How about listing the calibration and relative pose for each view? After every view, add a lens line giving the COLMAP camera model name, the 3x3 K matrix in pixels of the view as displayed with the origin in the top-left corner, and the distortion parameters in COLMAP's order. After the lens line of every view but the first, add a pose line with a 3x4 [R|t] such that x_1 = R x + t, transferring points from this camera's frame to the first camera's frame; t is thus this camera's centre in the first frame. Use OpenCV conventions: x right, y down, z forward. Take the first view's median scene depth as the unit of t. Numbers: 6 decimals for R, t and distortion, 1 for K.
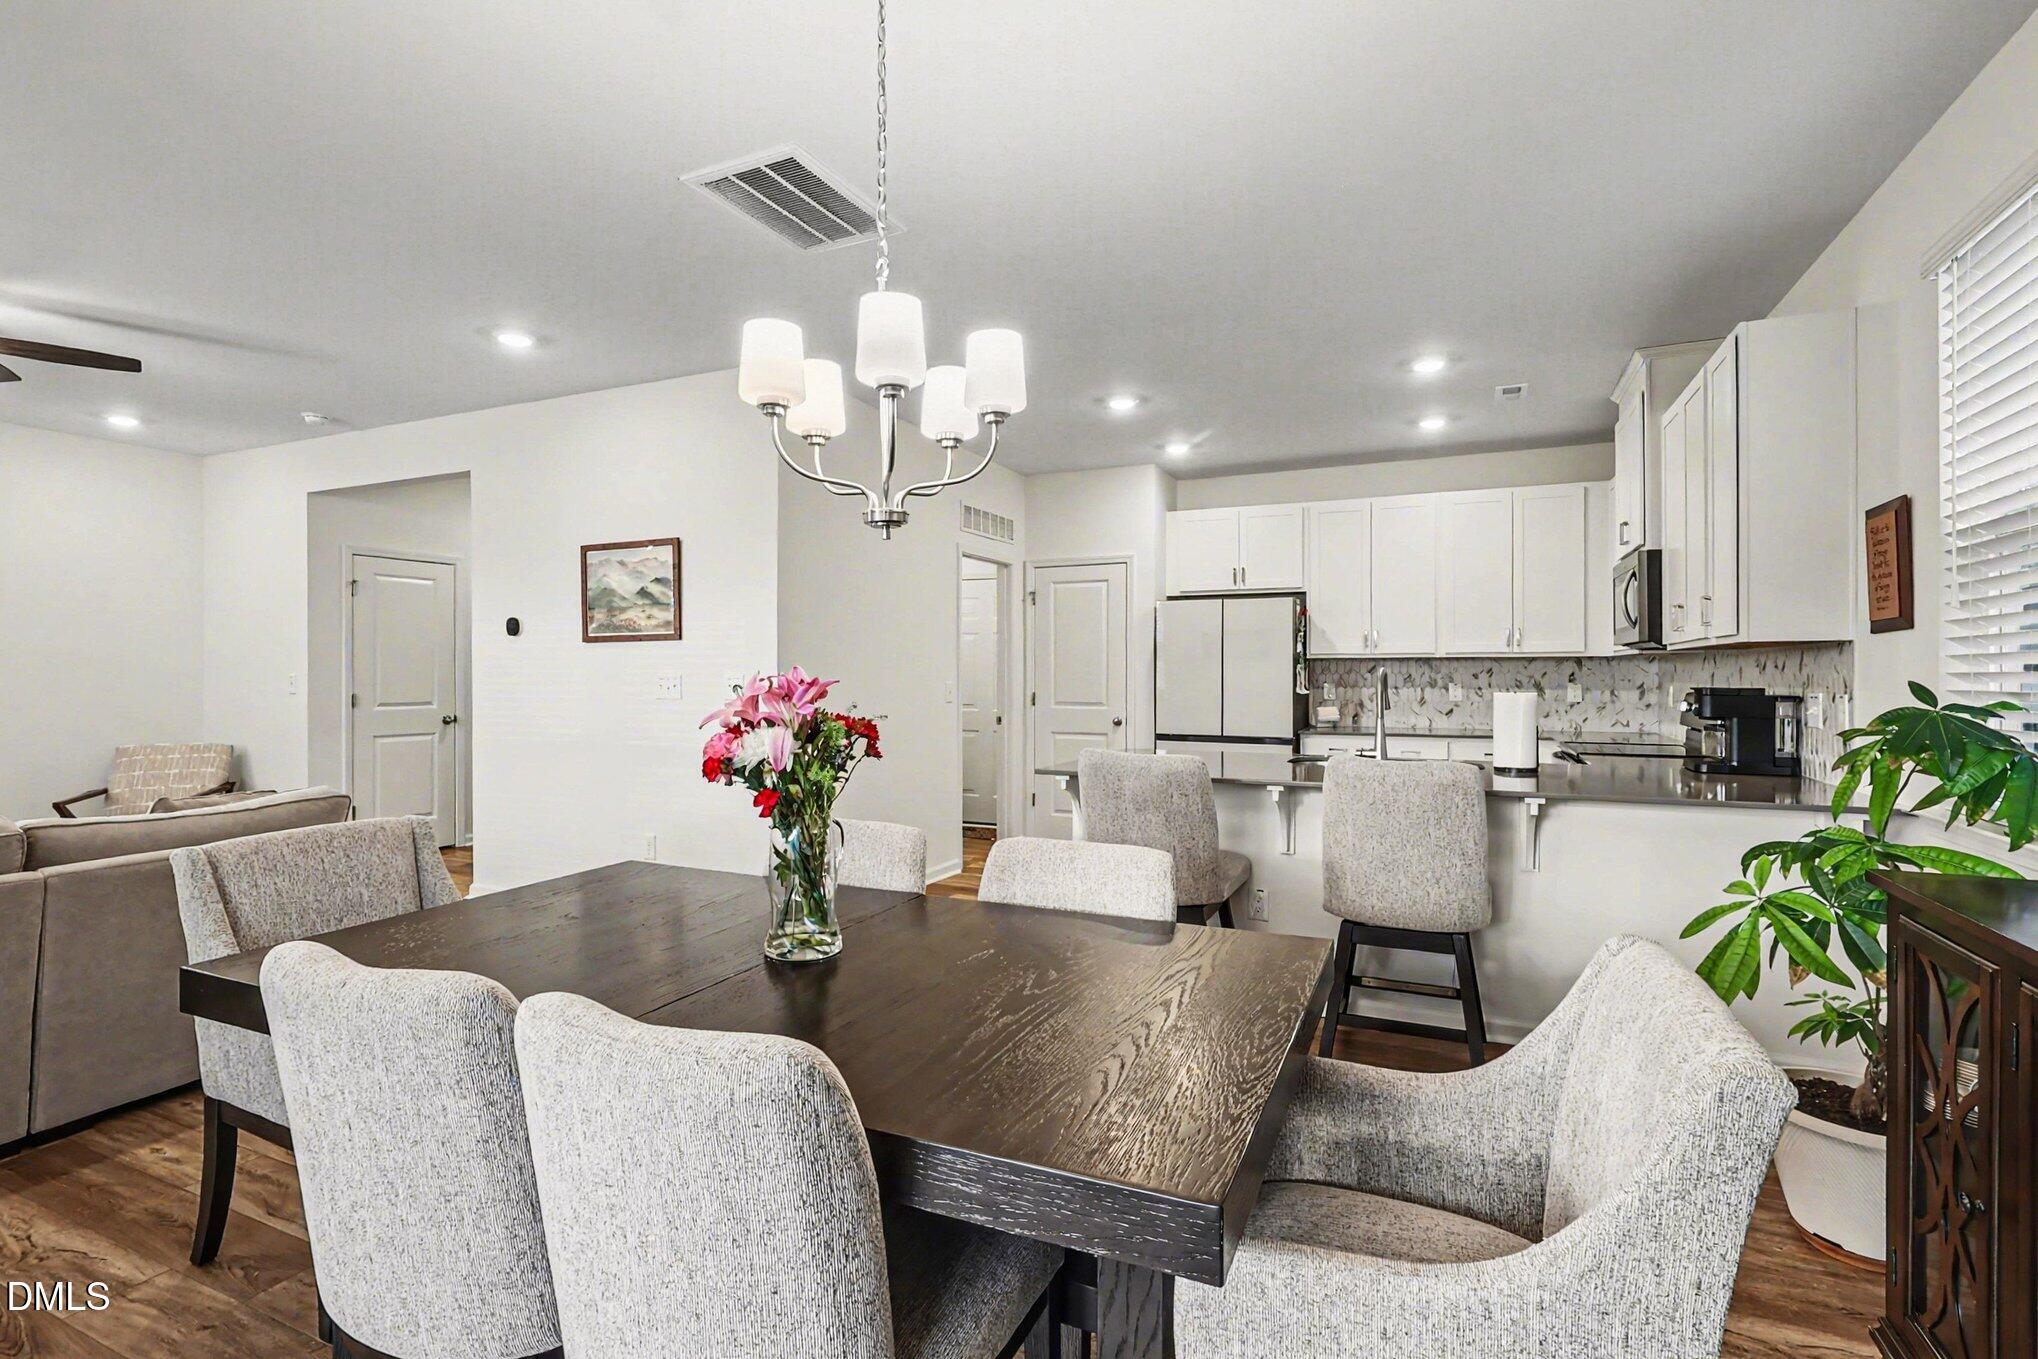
lens RADIAL K [[966.6, 0, 1014.1], [0, 966.6, 676.1], [0, 0, 1]] dist [-0.000369, 0.000101]
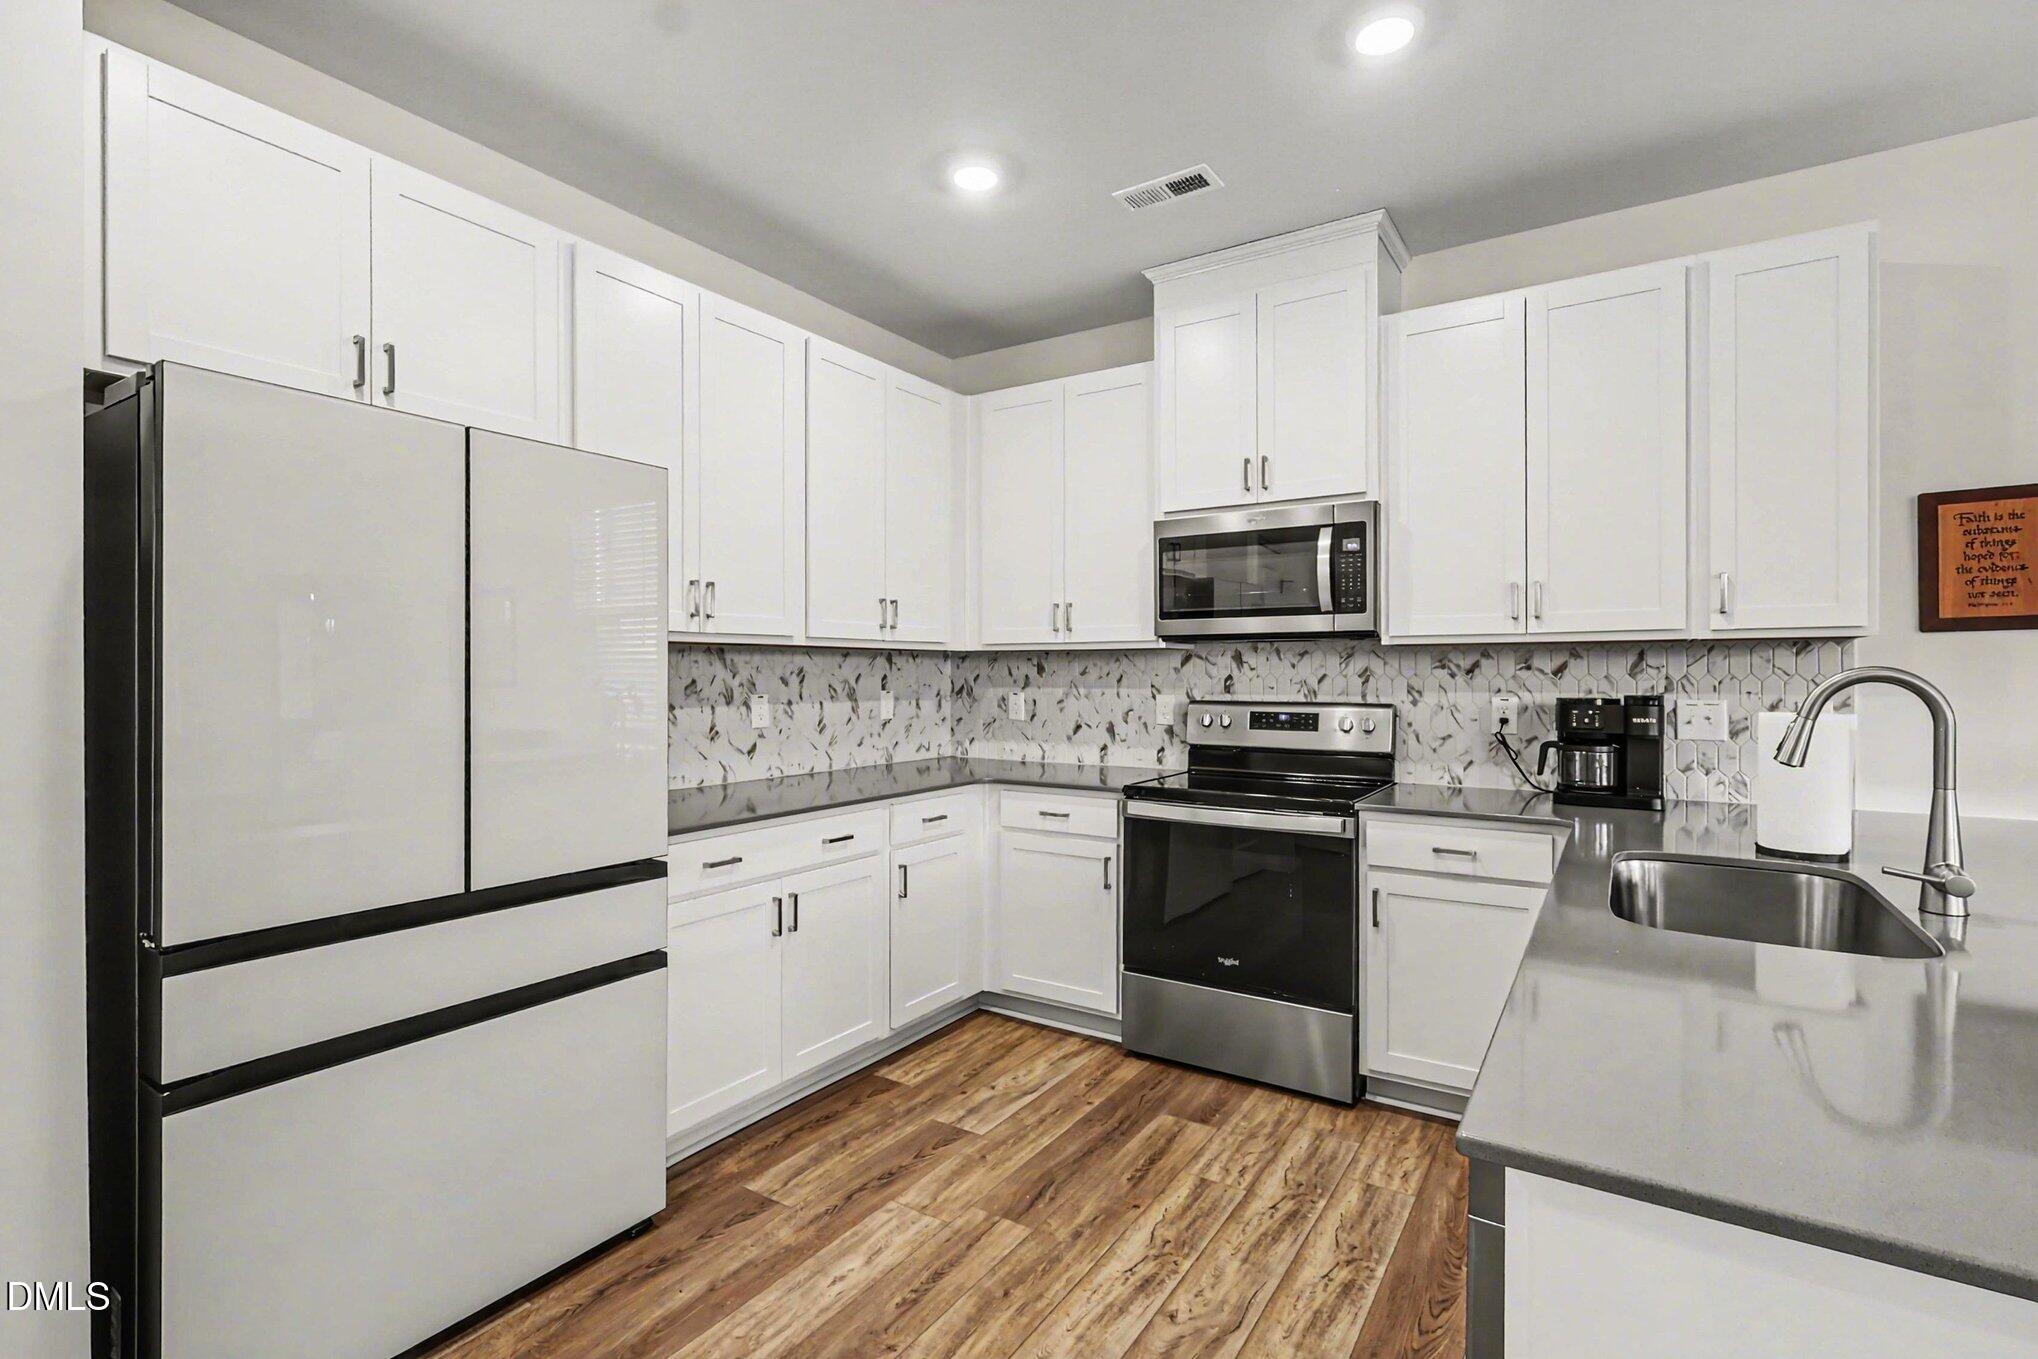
lens RADIAL K [[946.8, 0, 1019.1], [0, 946.8, 675.4], [0, 0, 1]] dist [-0.000688, 0.000284]
pose [[0.144035, -0.003423, 0.989567, -0.045026], [0.003764, 0.999989, 0.002911, -0.004536], [-0.989565, 0.003305, 0.144046, 0.804008]]
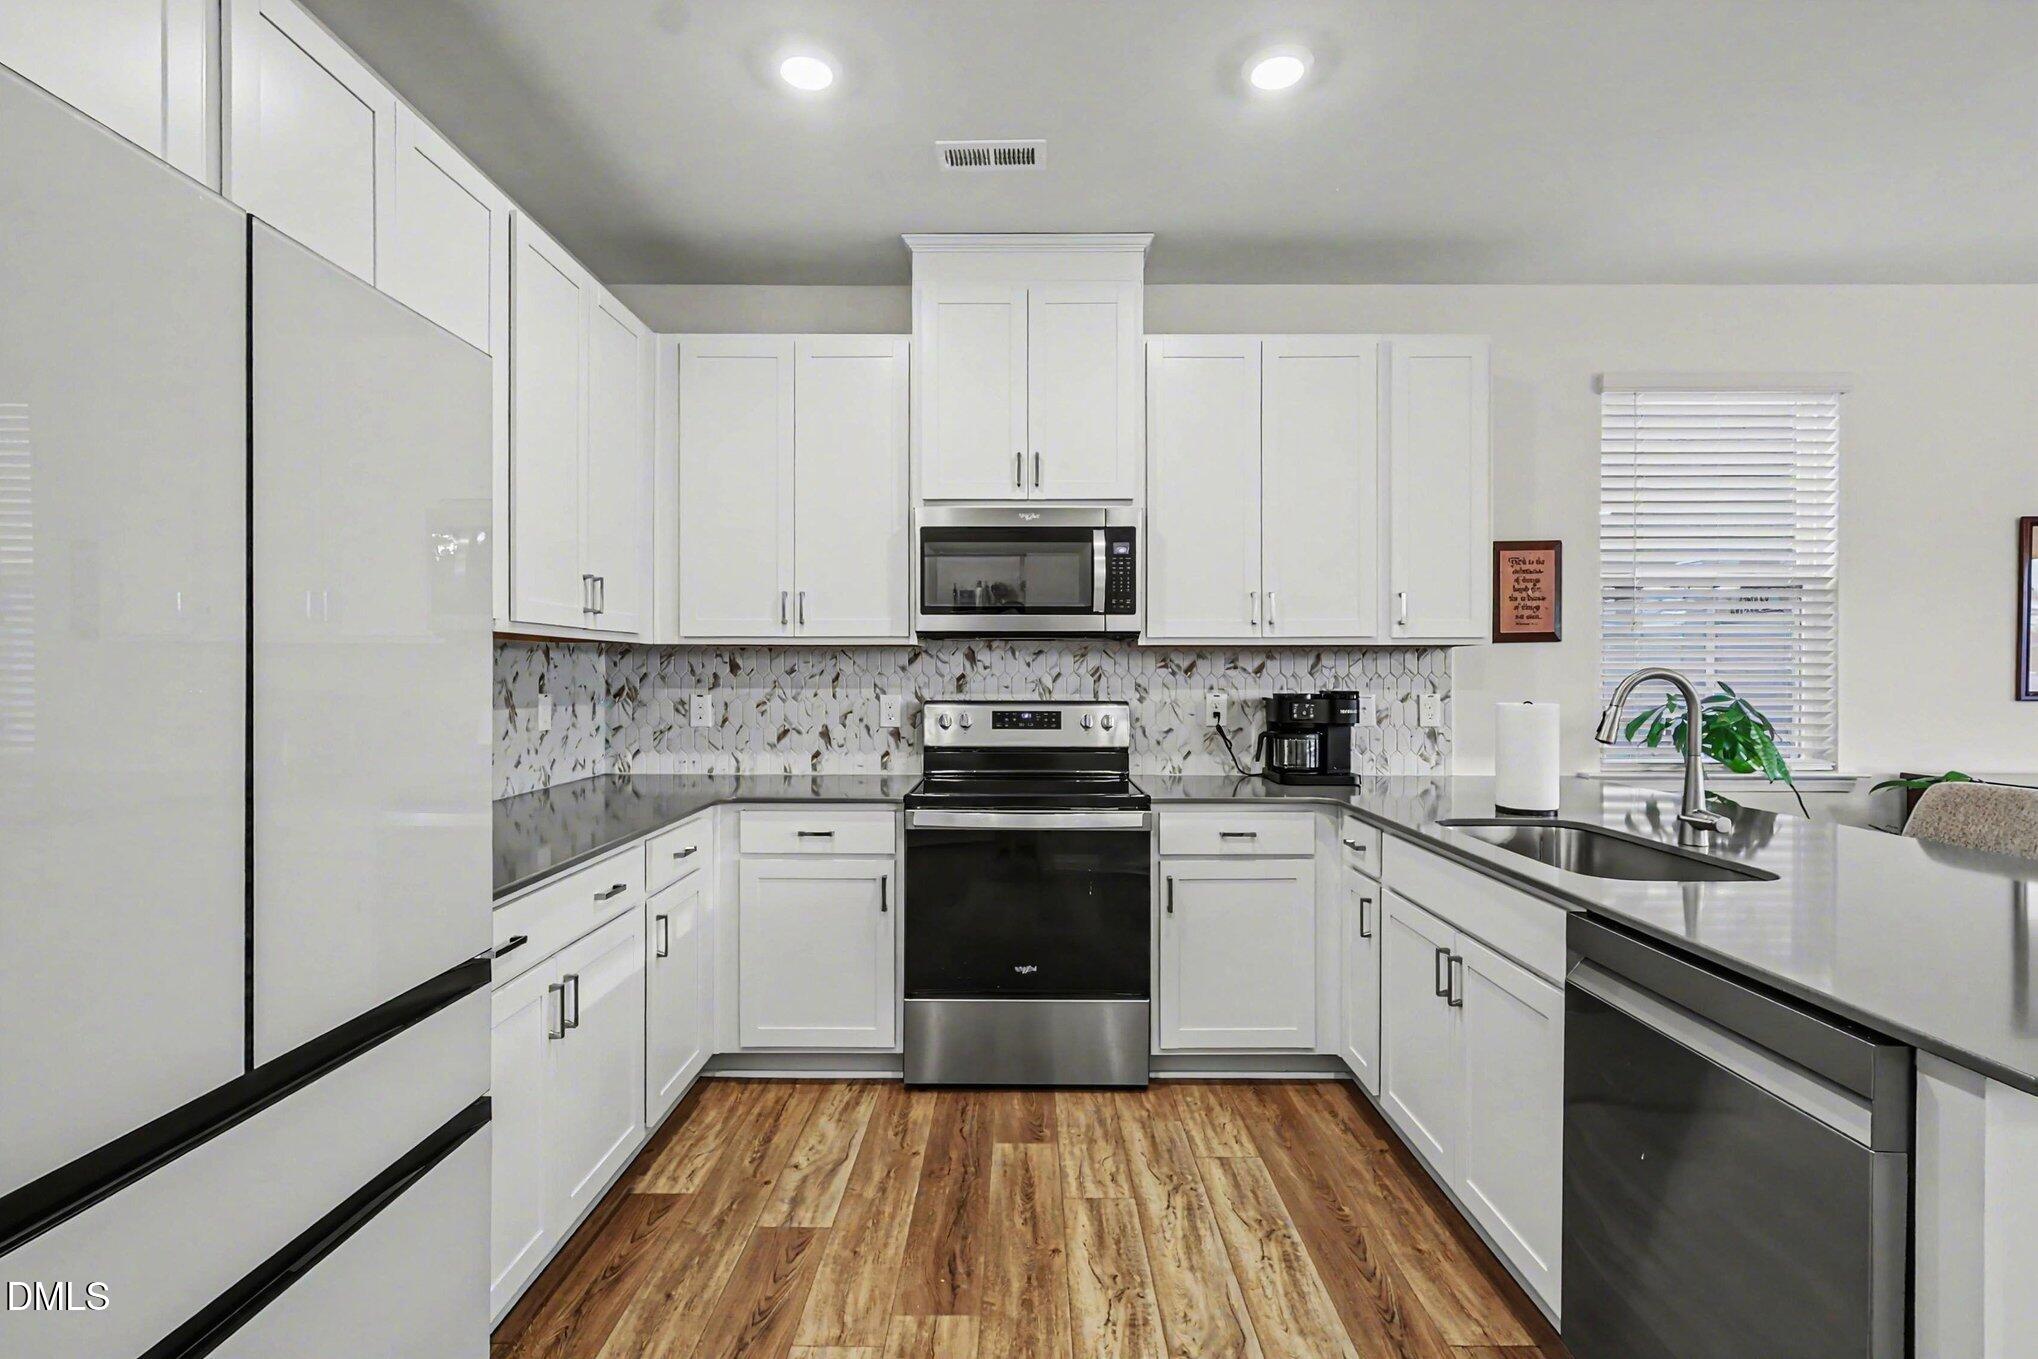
lens RADIAL K [[946.8, 0, 1019.1], [0, 946.8, 675.4], [0, 0, 1]] dist [-0.000688, 0.000284]
pose [[-0.413734, -0.004042, 0.910389, 0.022132], [0.001223, 0.999987, 0.004996, -0.004404], [-0.910397, 0.003181, -0.413724, 0.962356]]
